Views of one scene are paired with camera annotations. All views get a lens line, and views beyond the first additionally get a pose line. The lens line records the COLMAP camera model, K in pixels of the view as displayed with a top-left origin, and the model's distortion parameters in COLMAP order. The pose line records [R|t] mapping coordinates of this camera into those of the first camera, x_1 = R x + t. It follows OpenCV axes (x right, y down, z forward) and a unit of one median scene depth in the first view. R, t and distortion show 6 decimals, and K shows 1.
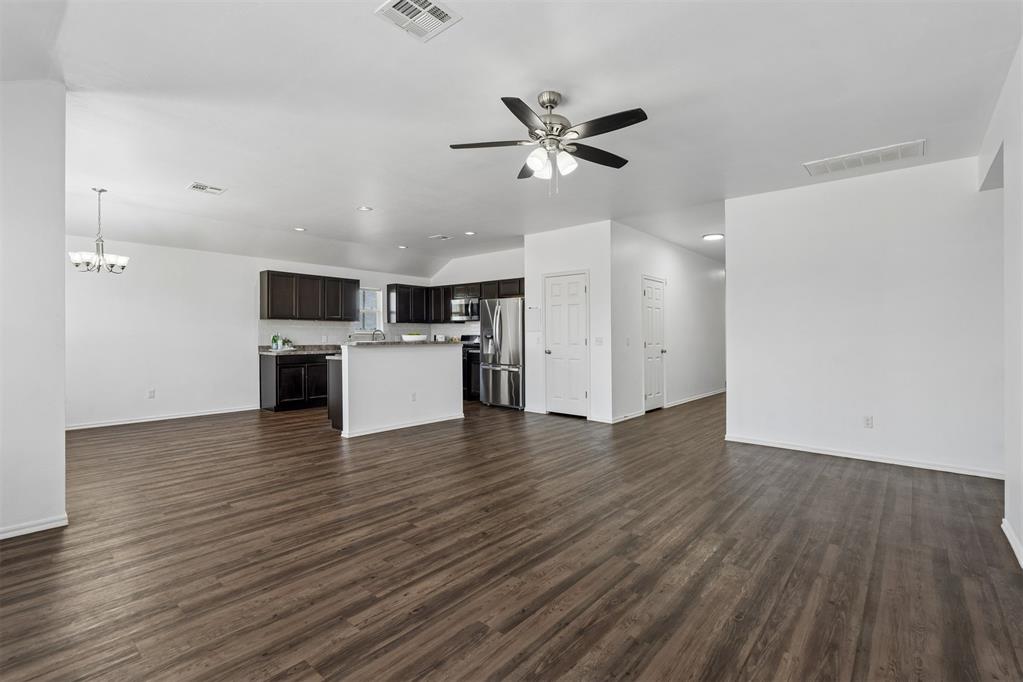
lens RADIAL K [[466.3, 0, 512.7], [0, 466.3, 336.6], [0, 0, 1]] dist [-0.001851, -0.000164]
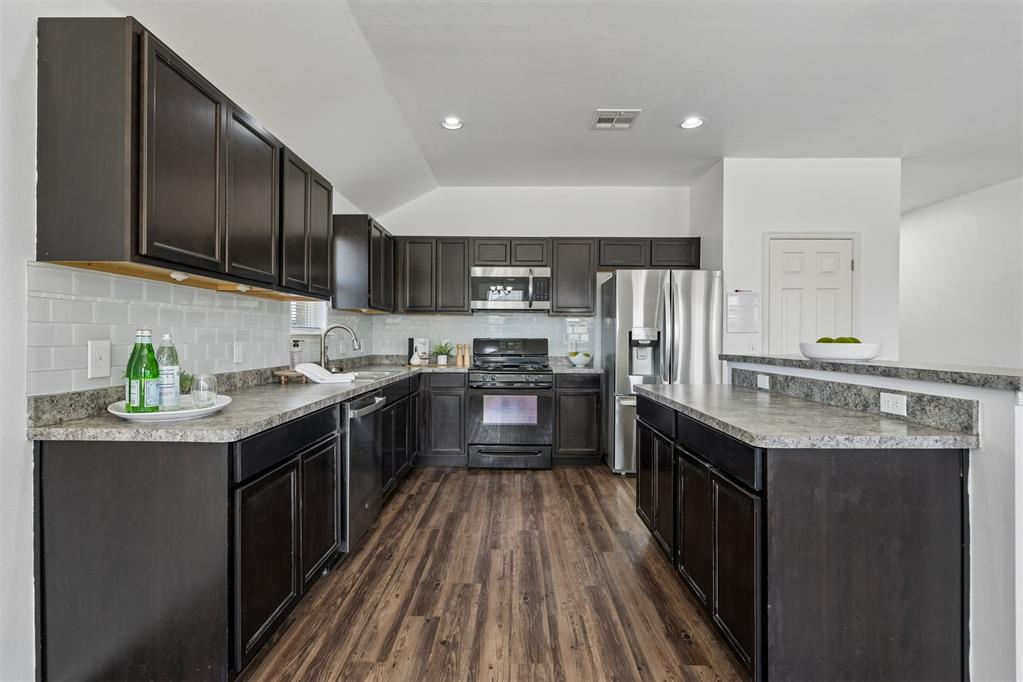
lens RADIAL K [[478.7, 0, 509.9], [0, 478.7, 338.9], [0, 0, 1]] dist [-0.004147, -0.000237]
pose [[0.766463, -0.000145, 0.642288, -0.474692], [-0.001989, 0.999995, 0.002599, -0.004806], [-0.642285, -0.003270, 0.766459, 0.656461]]
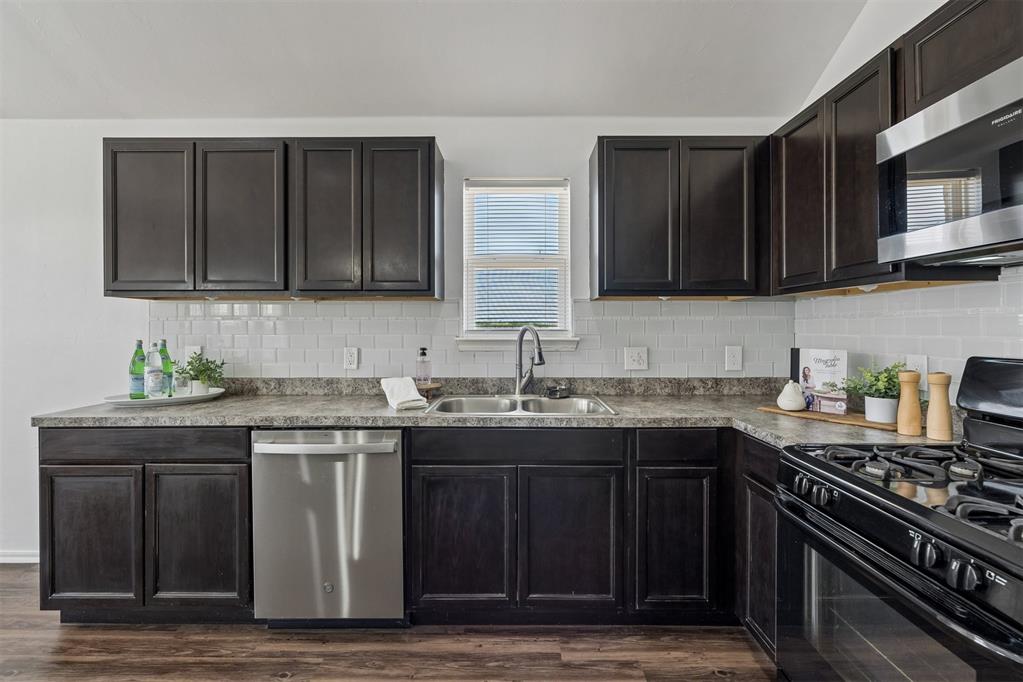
lens RADIAL K [[461.7, 0, 516.1], [0, 461.7, 330.0], [0, 0, 1]] dist [-0.001808, -0.000141]
pose [[0.644147, 0.000501, -0.764902, -0.103157], [0.000861, 0.999999, 0.001379, -0.014067], [0.764901, -0.001547, 0.644145, 0.900553]]
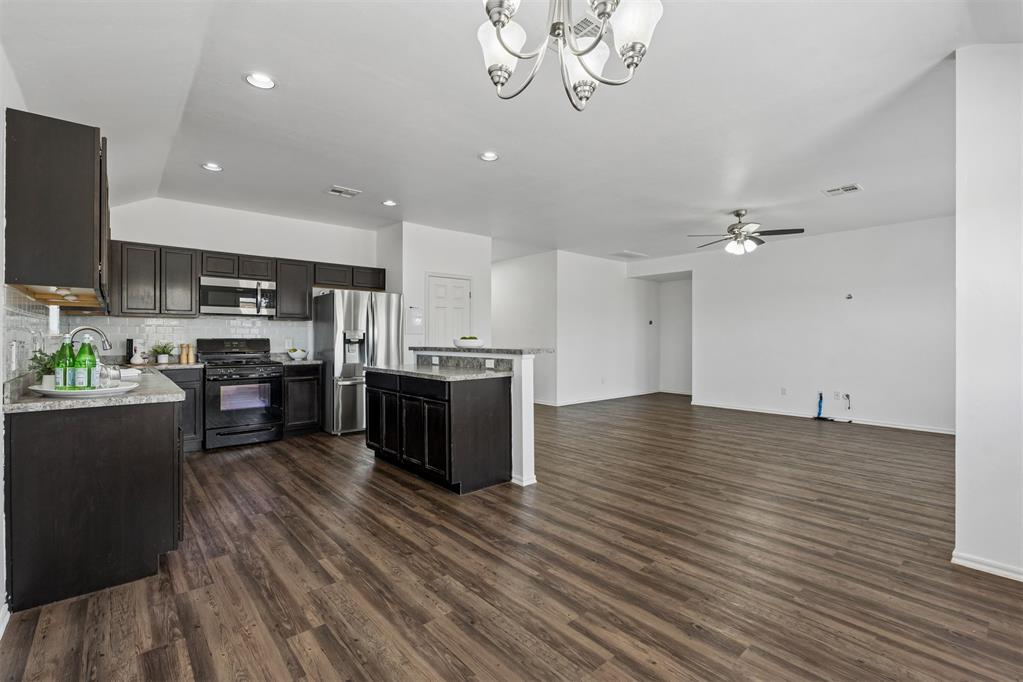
lens RADIAL K [[456.7, 0, 511.8], [0, 456.7, 338.1], [0, 0, 1]] dist [-0.001736, 0.000006]
pose [[0.143290, -0.002879, 0.989677, -0.696444], [0.003011, 0.999992, 0.002473, -0.004934], [-0.989676, 0.002626, 0.143298, 0.614298]]
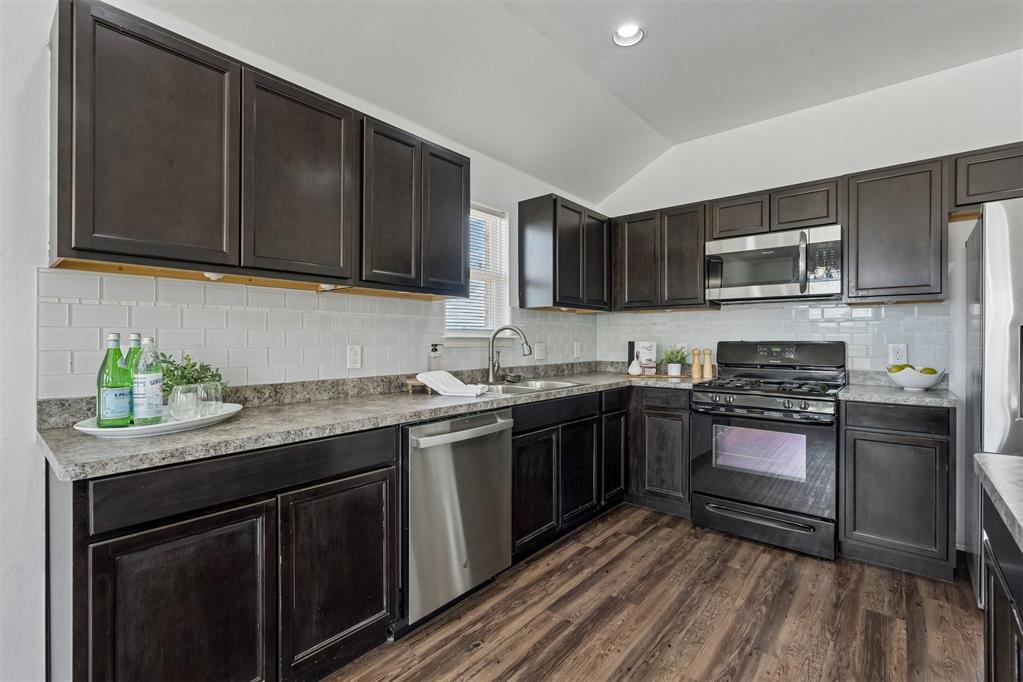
lens RADIAL K [[456.7, 0, 511.8], [0, 456.7, 338.1], [0, 0, 1]] dist [-0.001736, 0.000006]
pose [[0.999985, -0.000800, 0.005390, -0.313756], [0.000827, 0.999988, -0.004923, -0.004964], [-0.005386, 0.004927, 0.999973, 0.733067]]
